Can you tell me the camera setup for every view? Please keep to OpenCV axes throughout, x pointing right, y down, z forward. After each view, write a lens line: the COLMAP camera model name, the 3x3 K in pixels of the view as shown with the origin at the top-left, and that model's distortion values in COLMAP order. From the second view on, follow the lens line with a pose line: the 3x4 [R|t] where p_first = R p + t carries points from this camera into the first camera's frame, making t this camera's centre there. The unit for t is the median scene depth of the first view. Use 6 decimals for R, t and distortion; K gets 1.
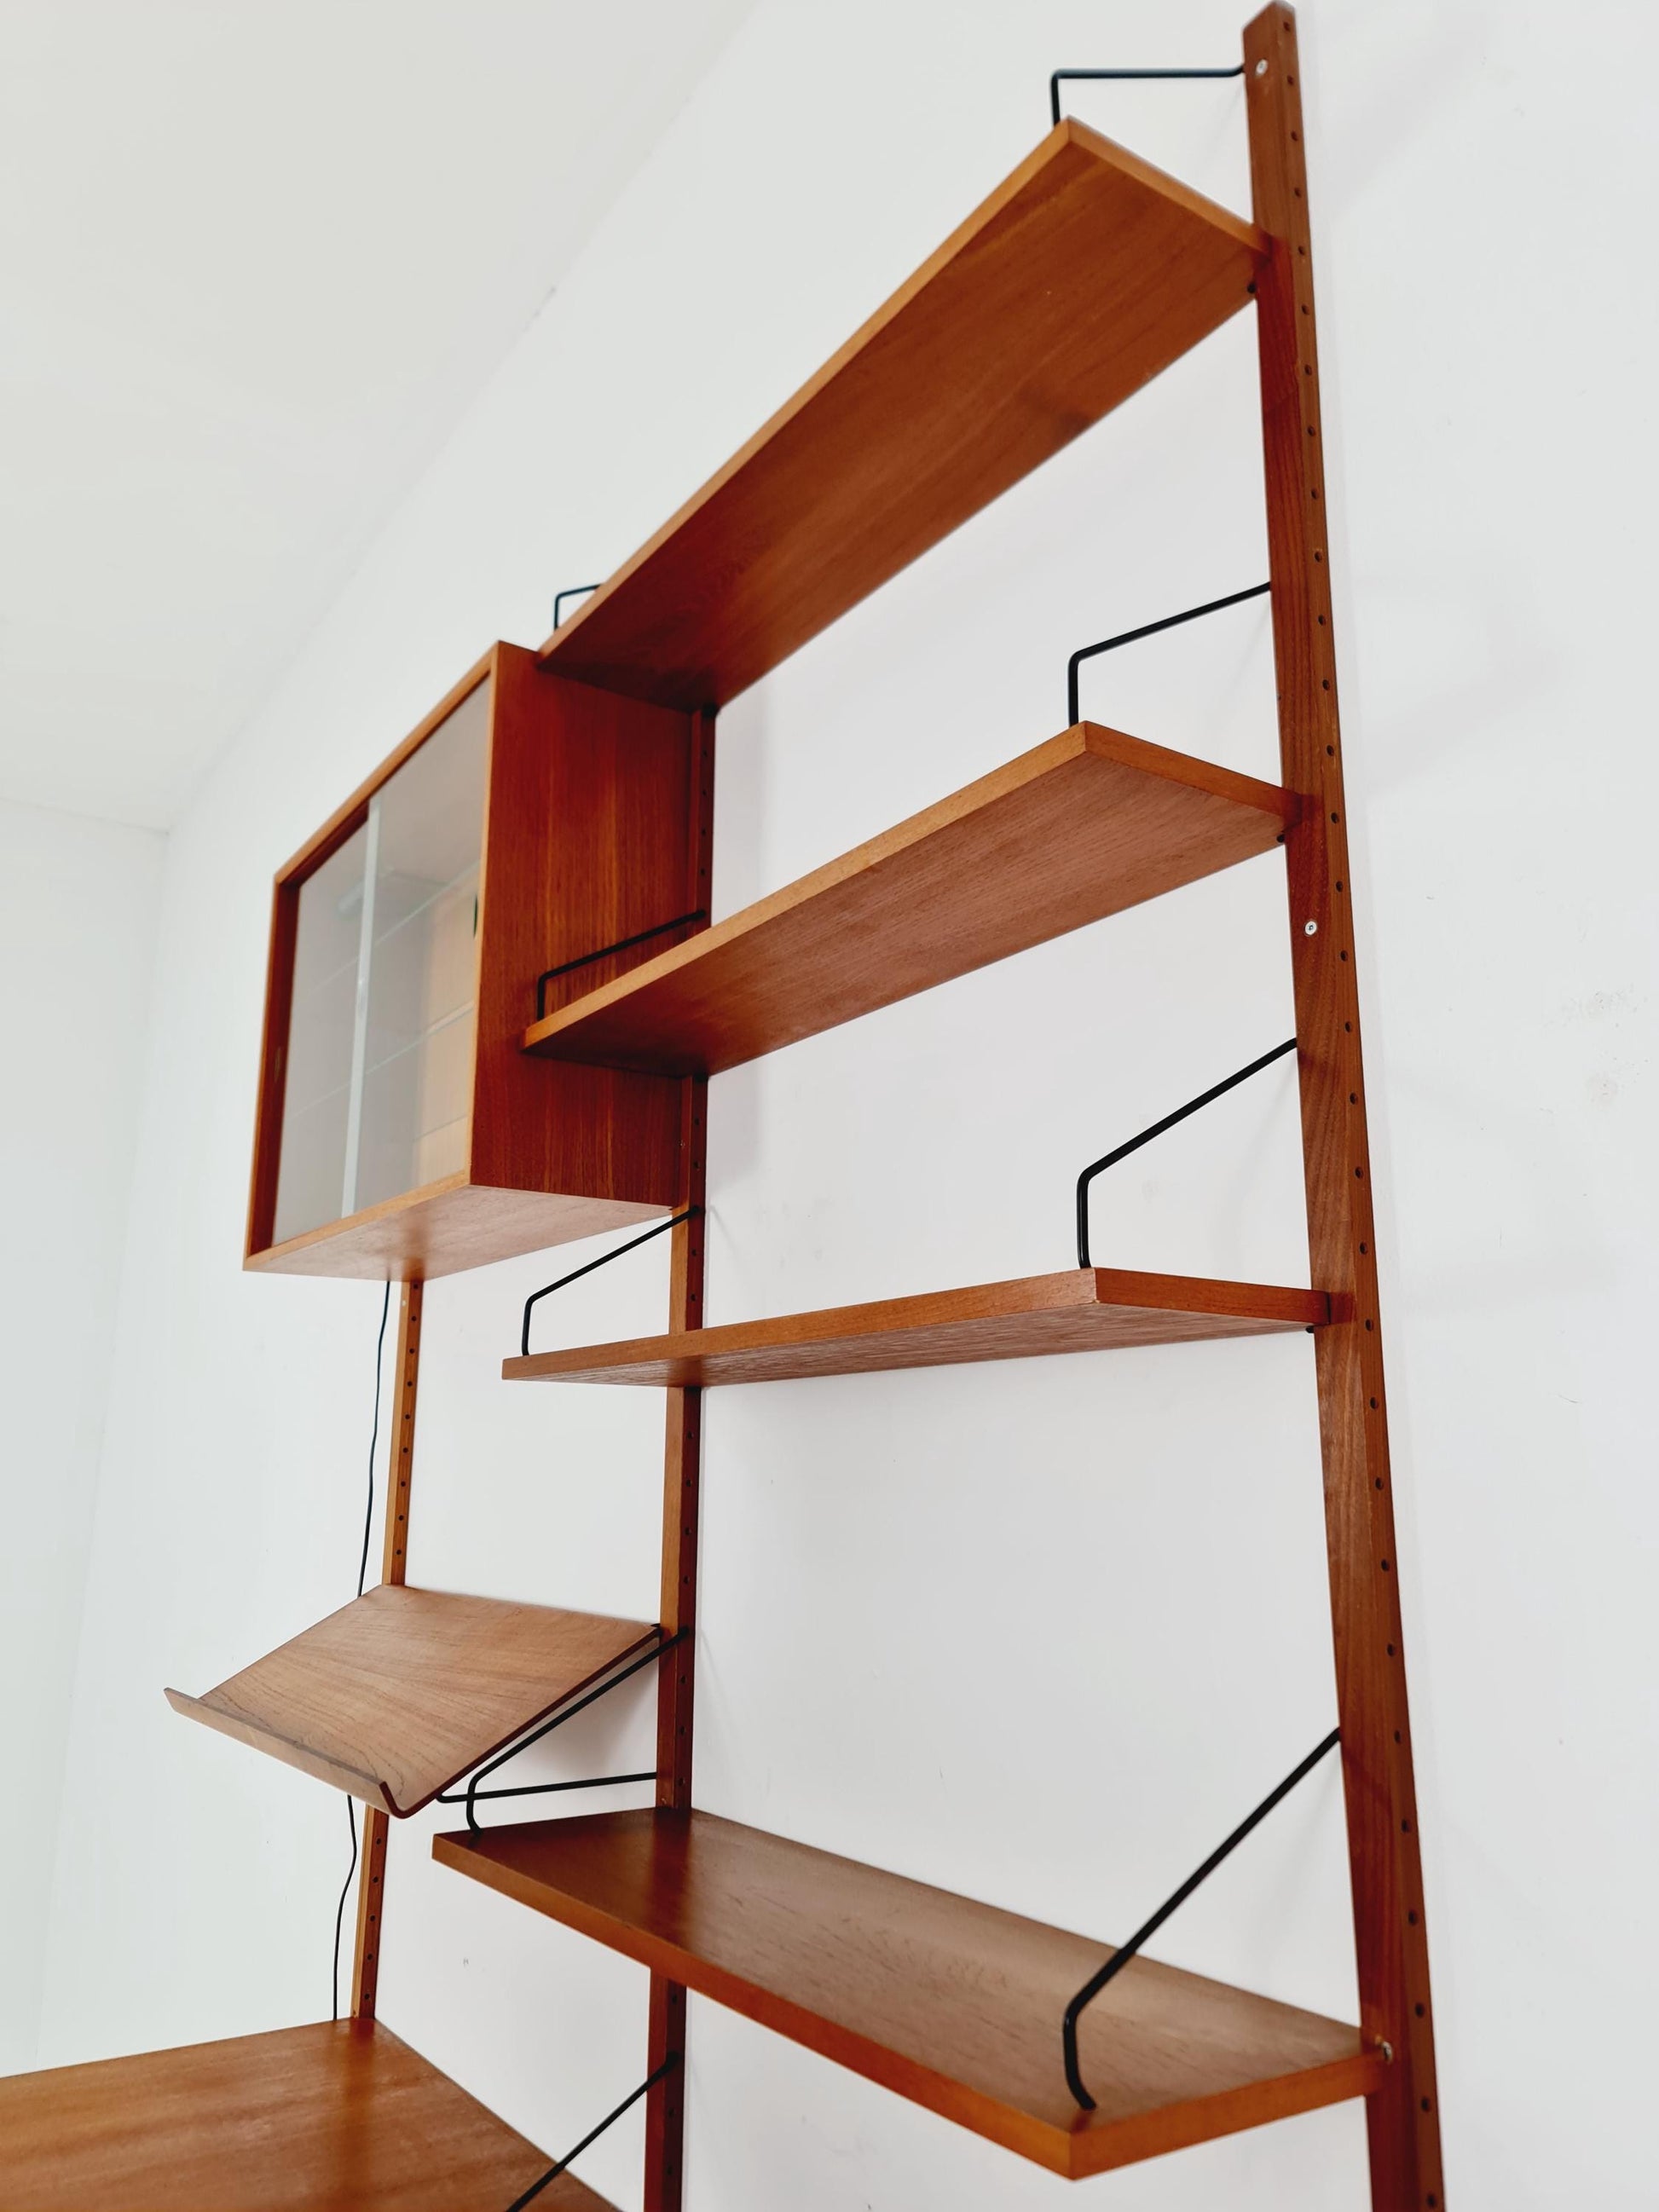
lens RADIAL K [[1662.6, 0, 823.9], [0, 1662.6, 1136.9], [0, 0, 1]] dist [0.044136, -0.004365]
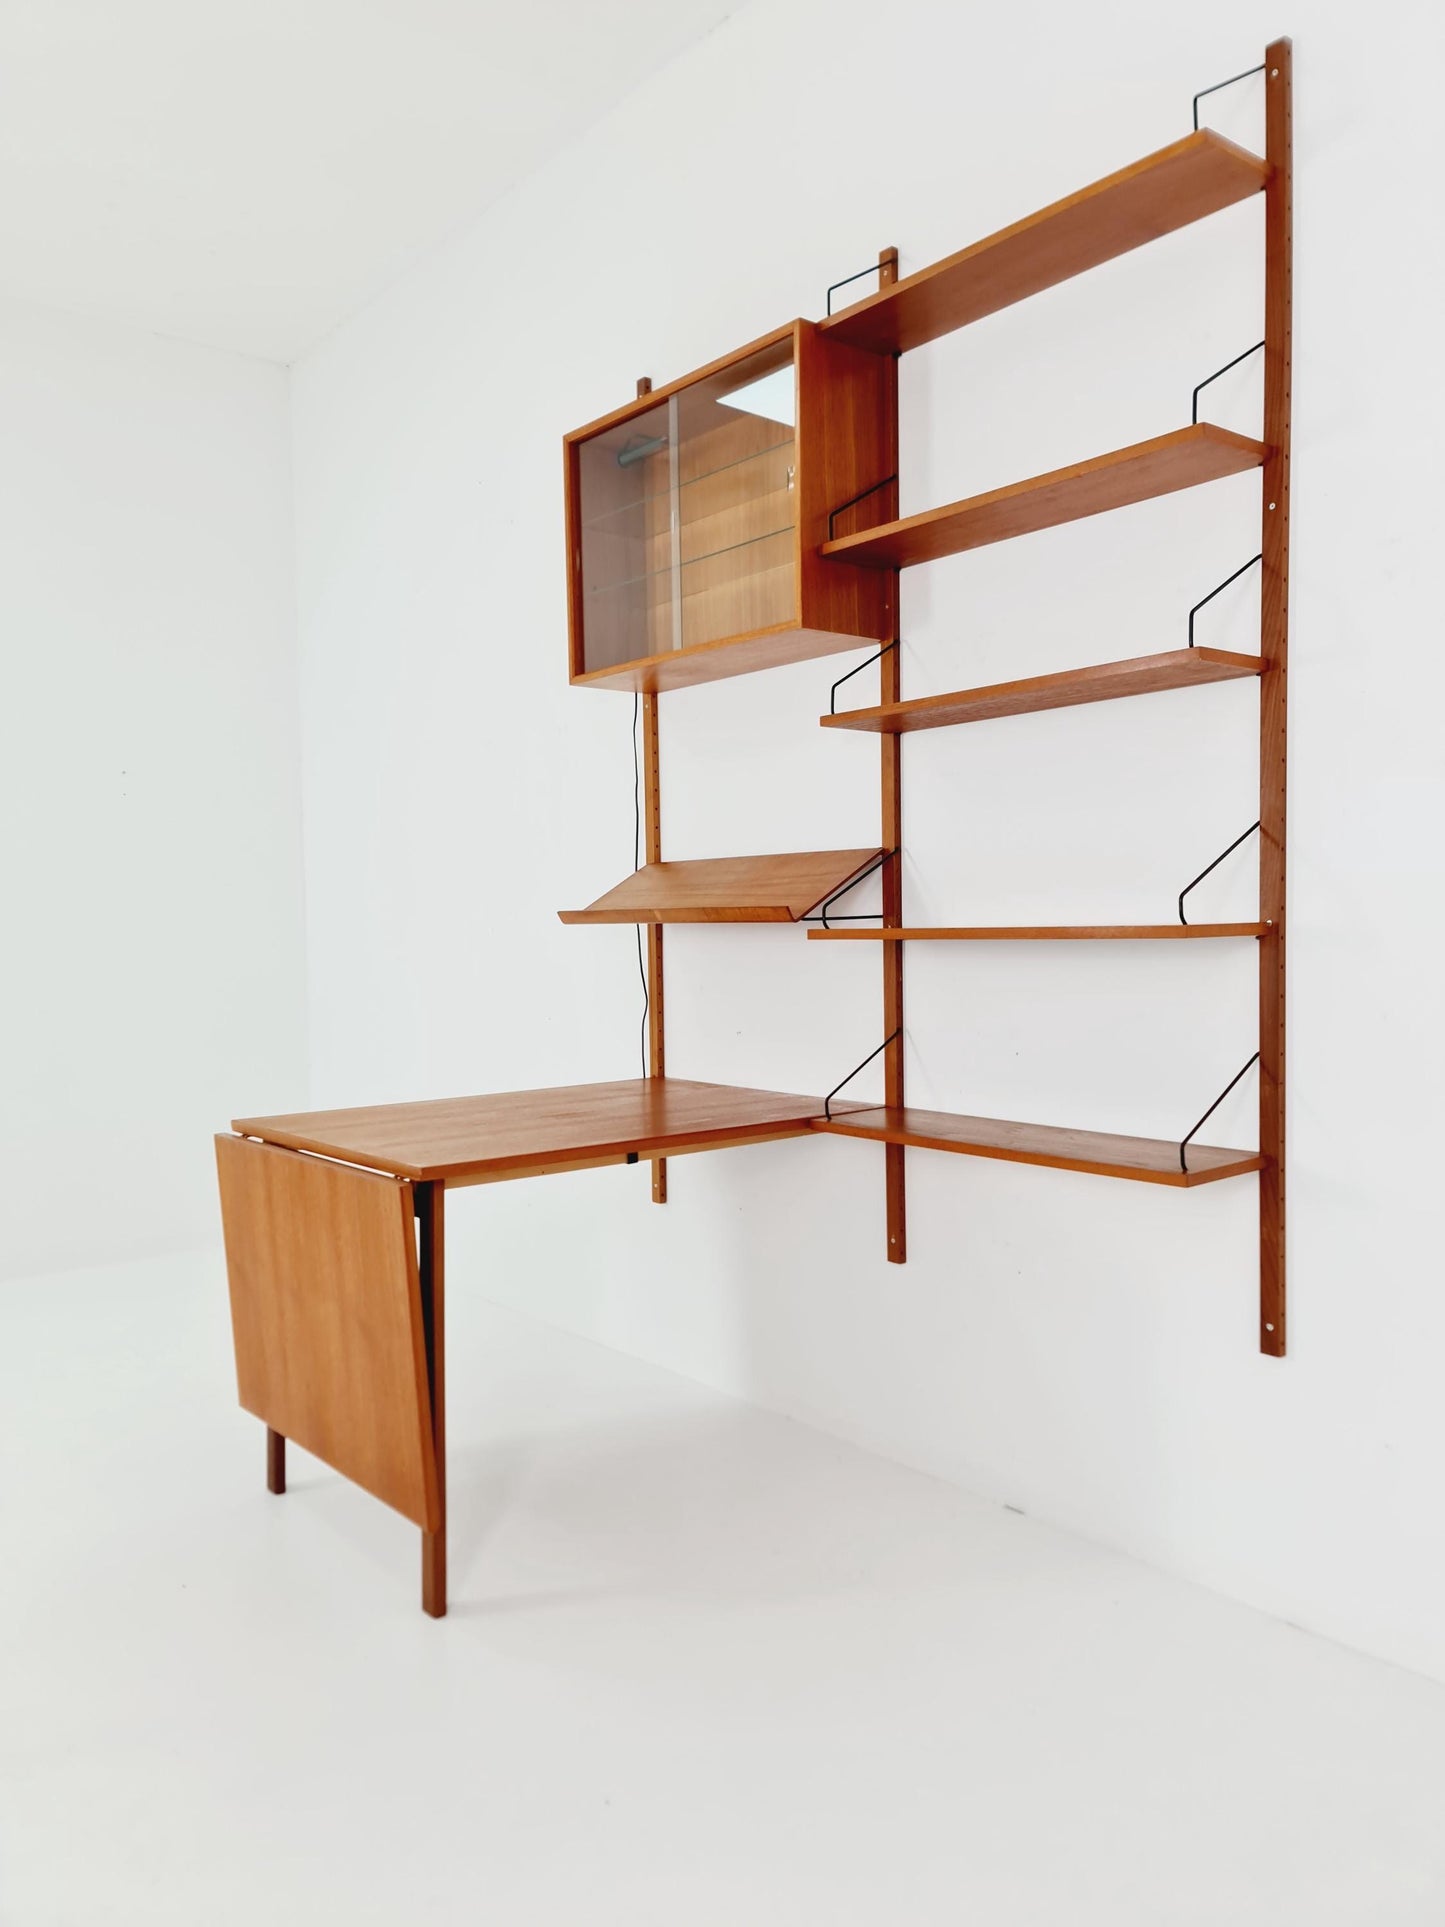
lens RADIAL K [[1428.6, 0, 707.9], [0, 1428.6, 990.4], [0, 0, 1]] dist [0.083579, -0.064096]
pose [[0.996648, -0.026577, 0.077377, -0.464704], [0.005795, 0.966322, 0.257271, 0.005119], [-0.081609, -0.255960, 0.963236, -0.753004]]
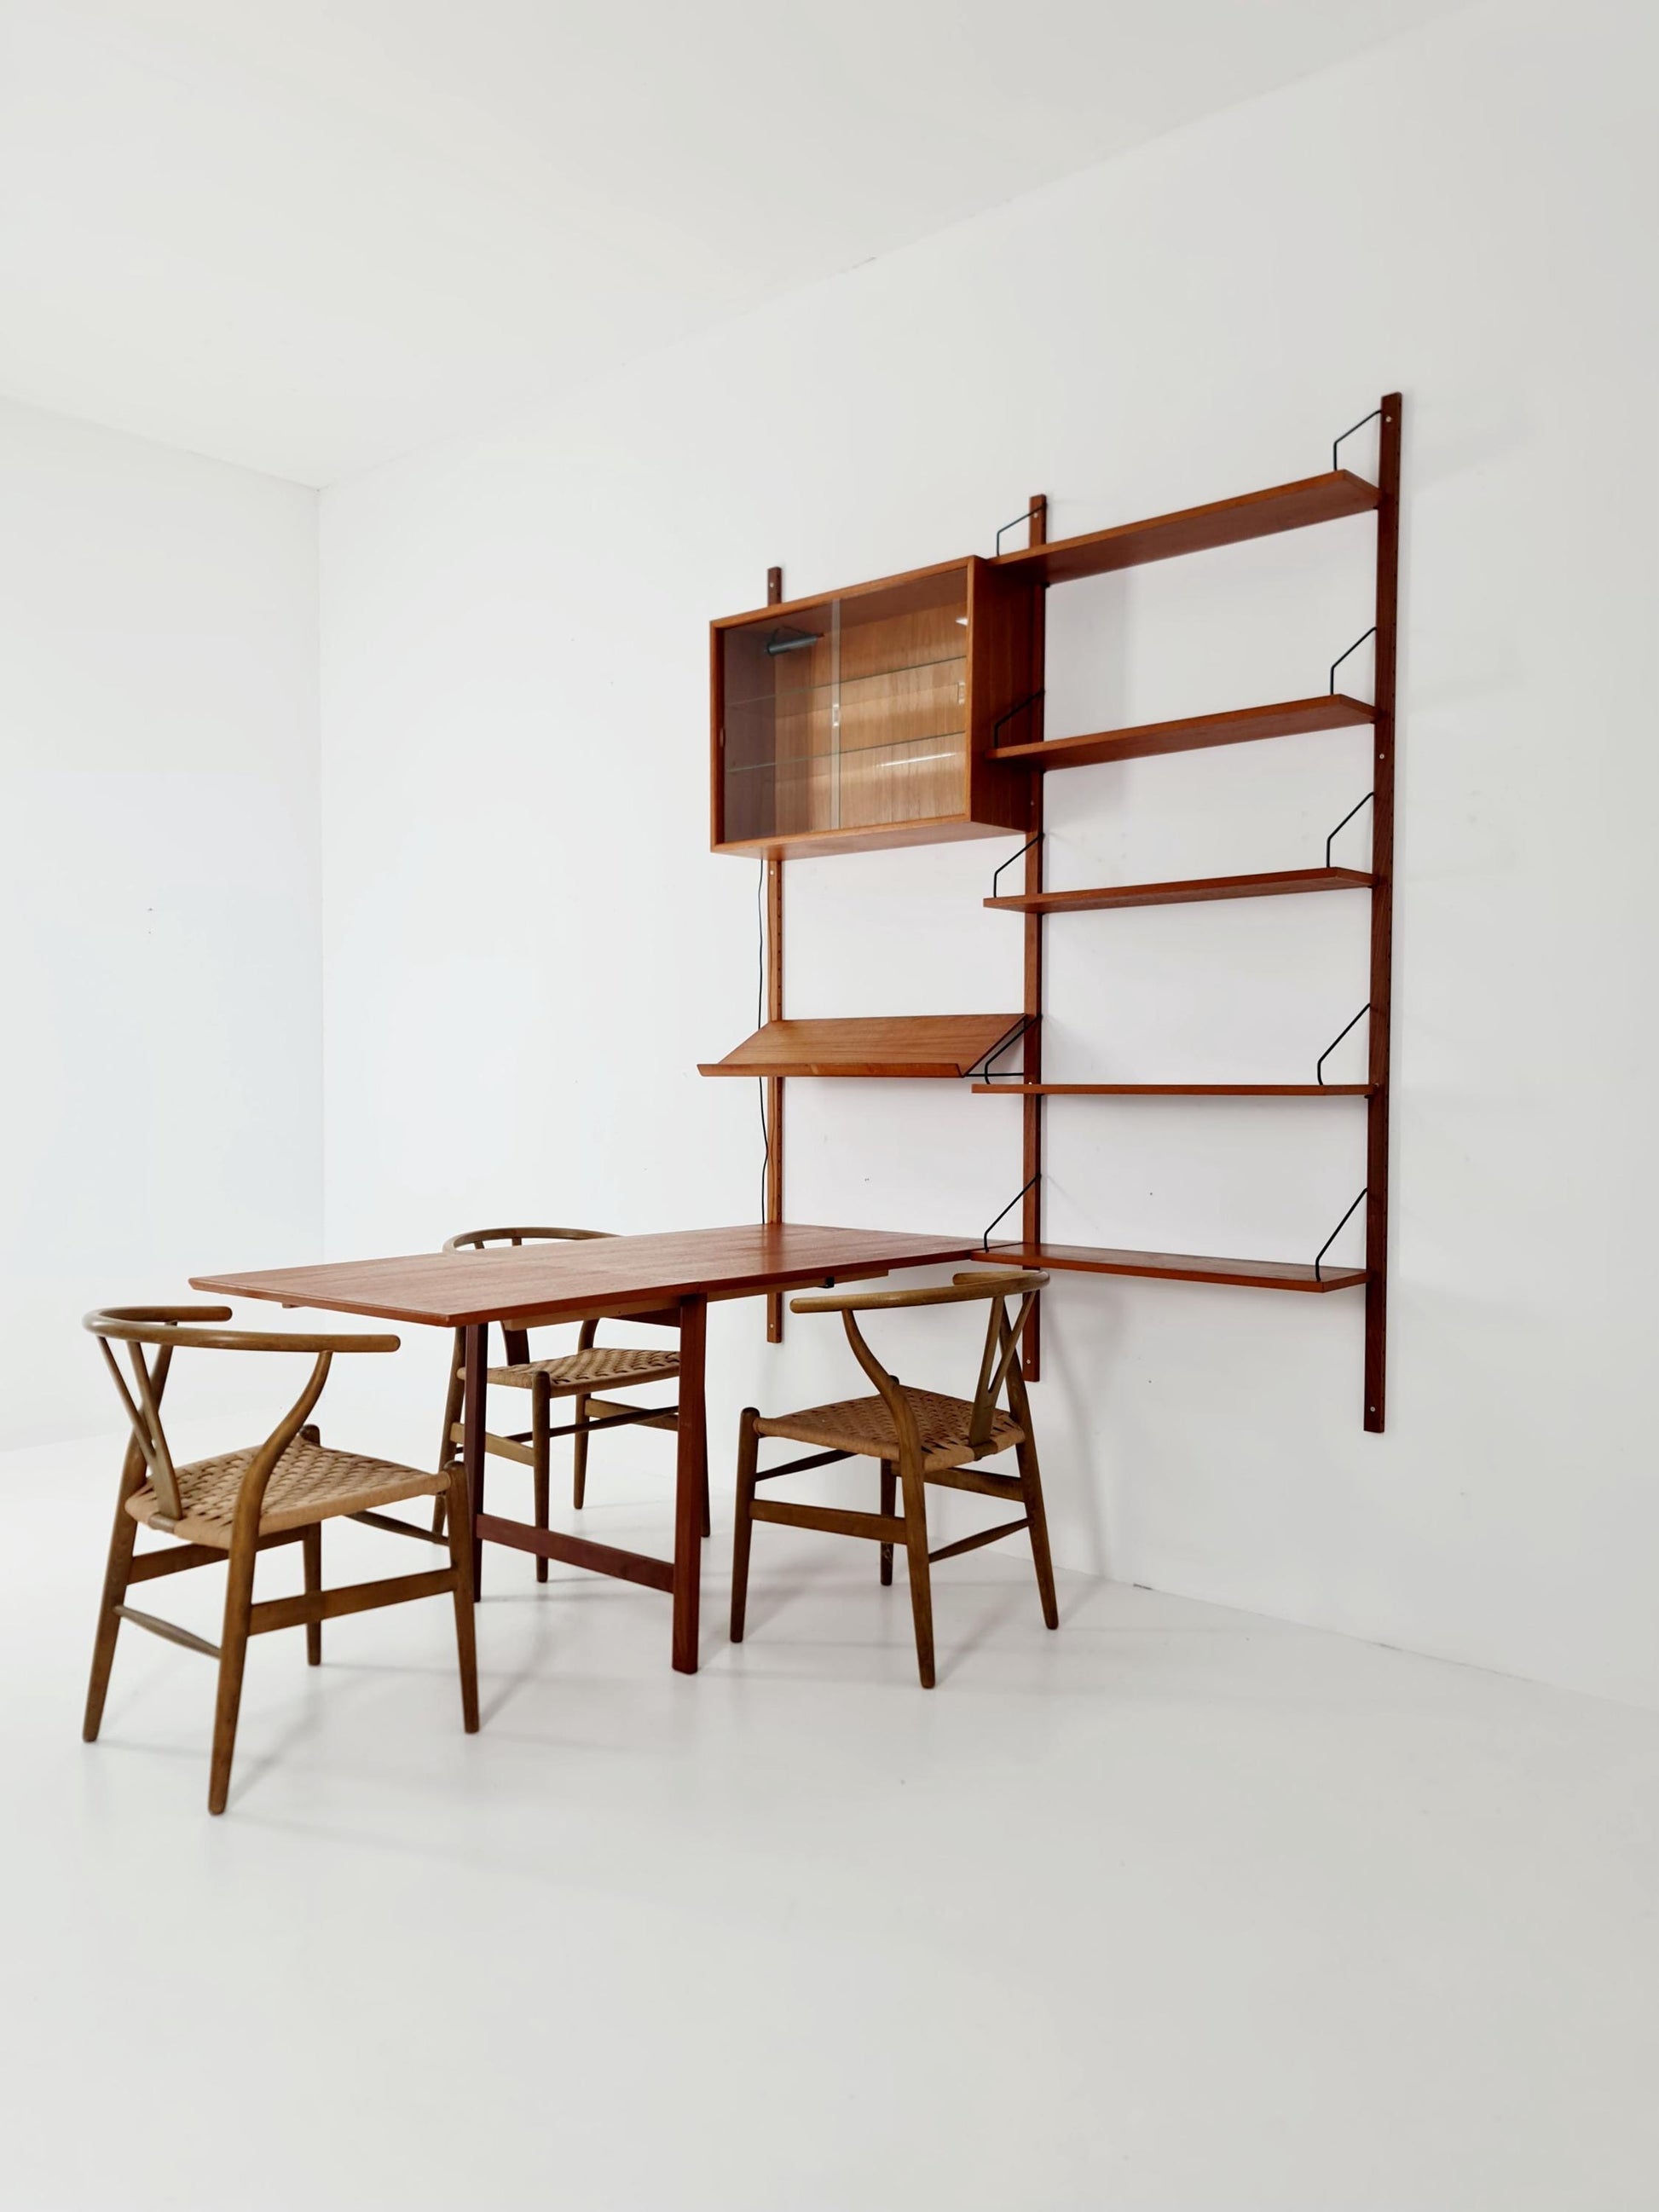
lens RADIAL K [[1678.8, 0, 830.2], [0, 1678.8, 1138.4], [0, 0, 1]] dist [0.092833, -0.060367]
pose [[0.969845, -0.013333, 0.243359, -0.960742], [-0.046984, 0.969545, 0.240363, -0.095941], [-0.239152, -0.244549, 0.939682, -1.226634]]
